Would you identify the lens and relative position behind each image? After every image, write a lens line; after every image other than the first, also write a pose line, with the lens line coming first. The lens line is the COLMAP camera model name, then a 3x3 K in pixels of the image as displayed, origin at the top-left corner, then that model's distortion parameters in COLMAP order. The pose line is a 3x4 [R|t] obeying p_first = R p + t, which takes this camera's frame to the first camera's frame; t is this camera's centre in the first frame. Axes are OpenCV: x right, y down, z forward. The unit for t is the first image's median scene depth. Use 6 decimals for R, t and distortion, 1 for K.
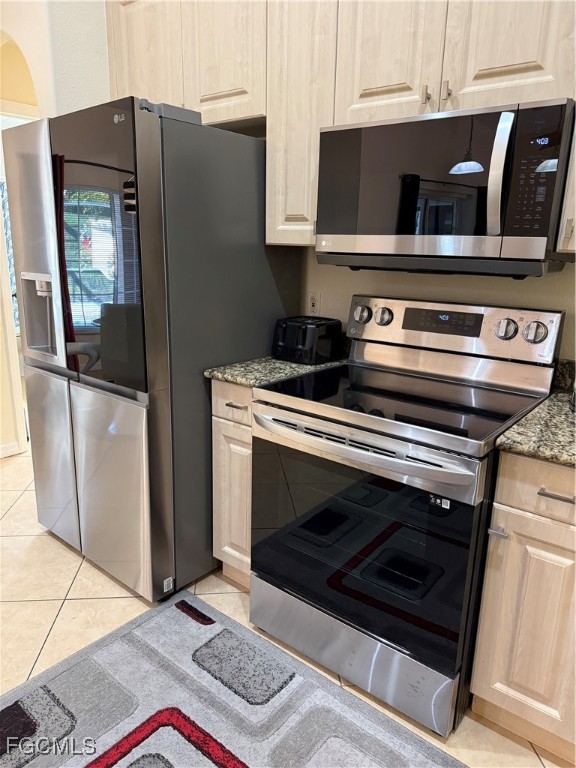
lens RADIAL K [[547.2, 0, 288.8], [0, 547.2, 382.4], [0, 0, 1]] dist [0.001411, -0.003285]
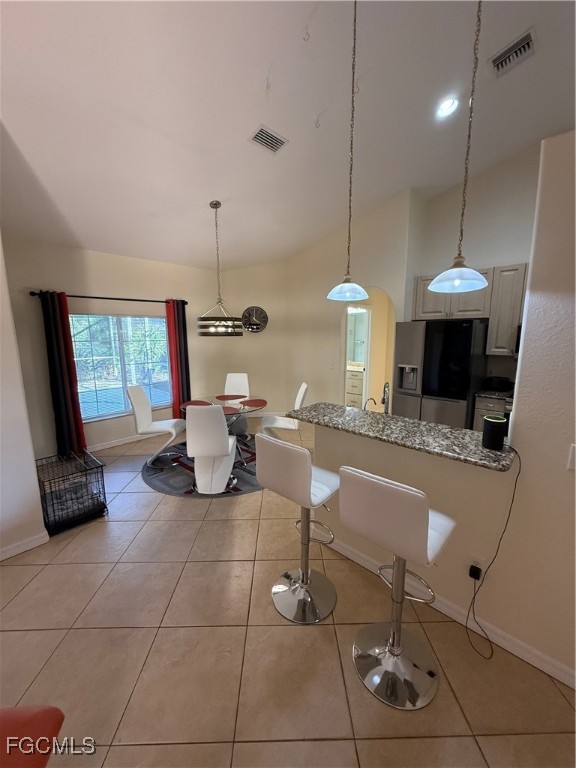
lens RADIAL K [[305.1, 0, 287.9], [0, 305.1, 381.4], [0, 0, 1]] dist [0.000818, -0.000490]
pose [[0.996826, -0.016574, -0.077871, -1.248447], [0.009367, 0.995713, -0.092022, 0.066709], [0.079063, 0.091000, 0.992707, -1.006872]]
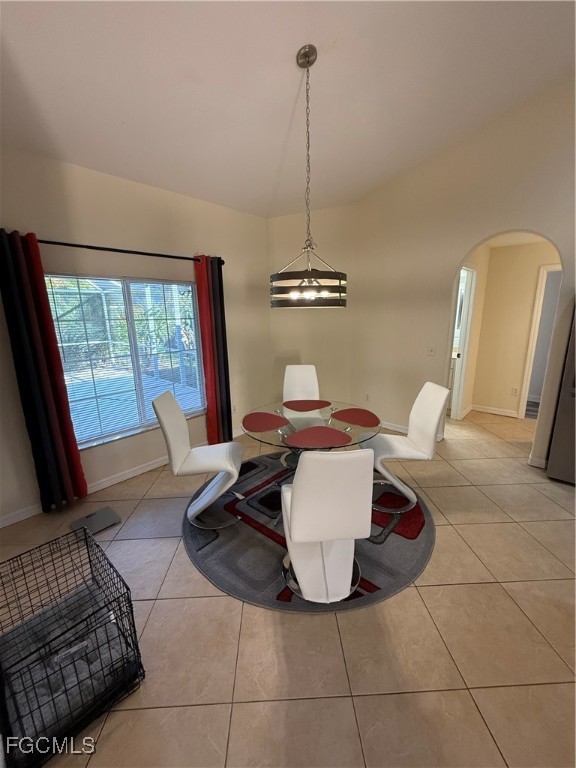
lens RADIAL K [[305.1, 0, 287.9], [0, 305.1, 381.4], [0, 0, 1]] dist [0.000818, -0.000490]
pose [[0.997663, -0.027596, -0.062513, -1.865042], [0.025595, 0.999141, -0.032593, -0.097515], [0.063359, 0.030917, 0.997512, -0.232427]]
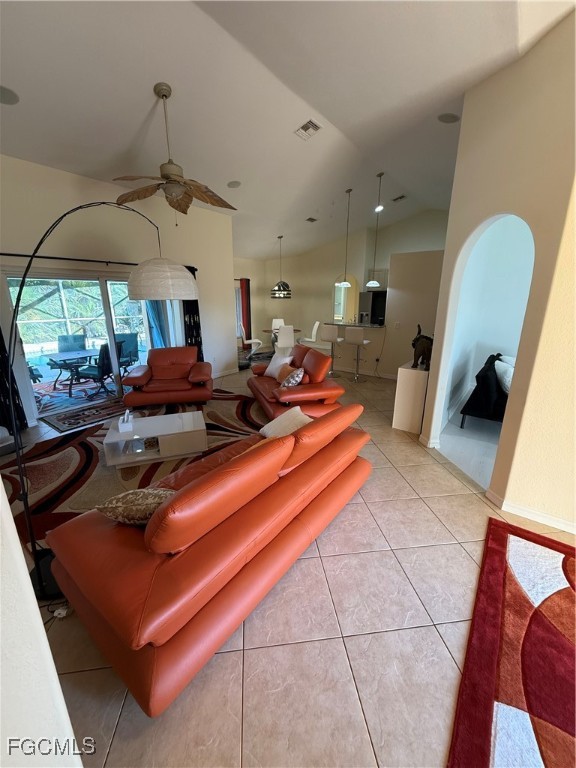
lens RADIAL K [[305.1, 0, 287.9], [0, 305.1, 381.4], [0, 0, 1]] dist [0.000818, -0.000490]
pose [[0.999239, -0.030664, 0.024111, -1.895630], [0.030231, 0.999379, 0.018123, 0.699600], [-0.024651, -0.017380, 0.999545, -3.498828]]
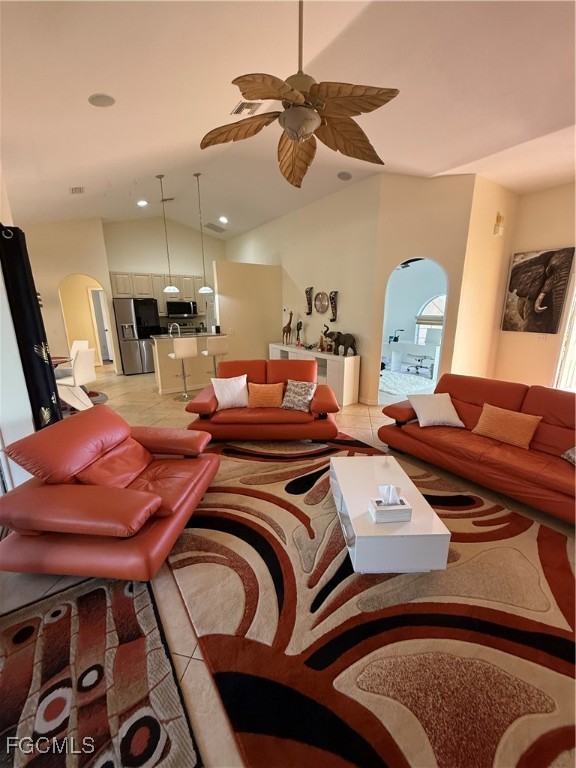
lens RADIAL K [[305.1, 0, 287.9], [0, 305.1, 381.4], [0, 0, 1]] dist [0.000818, -0.000490]
pose [[0.293091, -0.256512, 0.921032, -3.713062], [0.252553, 0.949891, 0.184183, 0.252240], [-0.922125, 0.178627, 0.343187, -1.868973]]
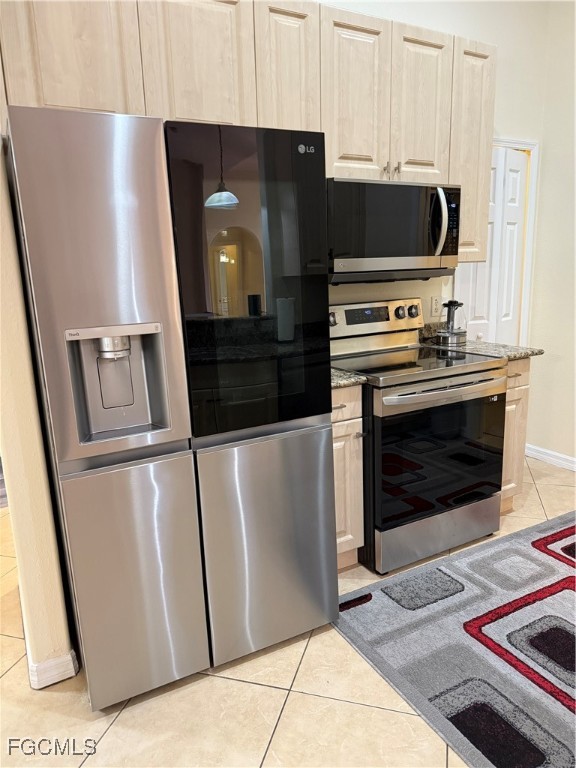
lens RADIAL K [[536.8, 0, 285.4], [0, 536.8, 384.1], [0, 0, 1]] dist [0.008533, -0.000413]
pose [[0.383396, -0.229616, 0.894586, -1.215267], [0.275074, 0.953034, 0.126729, -0.188486], [-0.881670, 0.197490, 0.428551, 0.641569]]
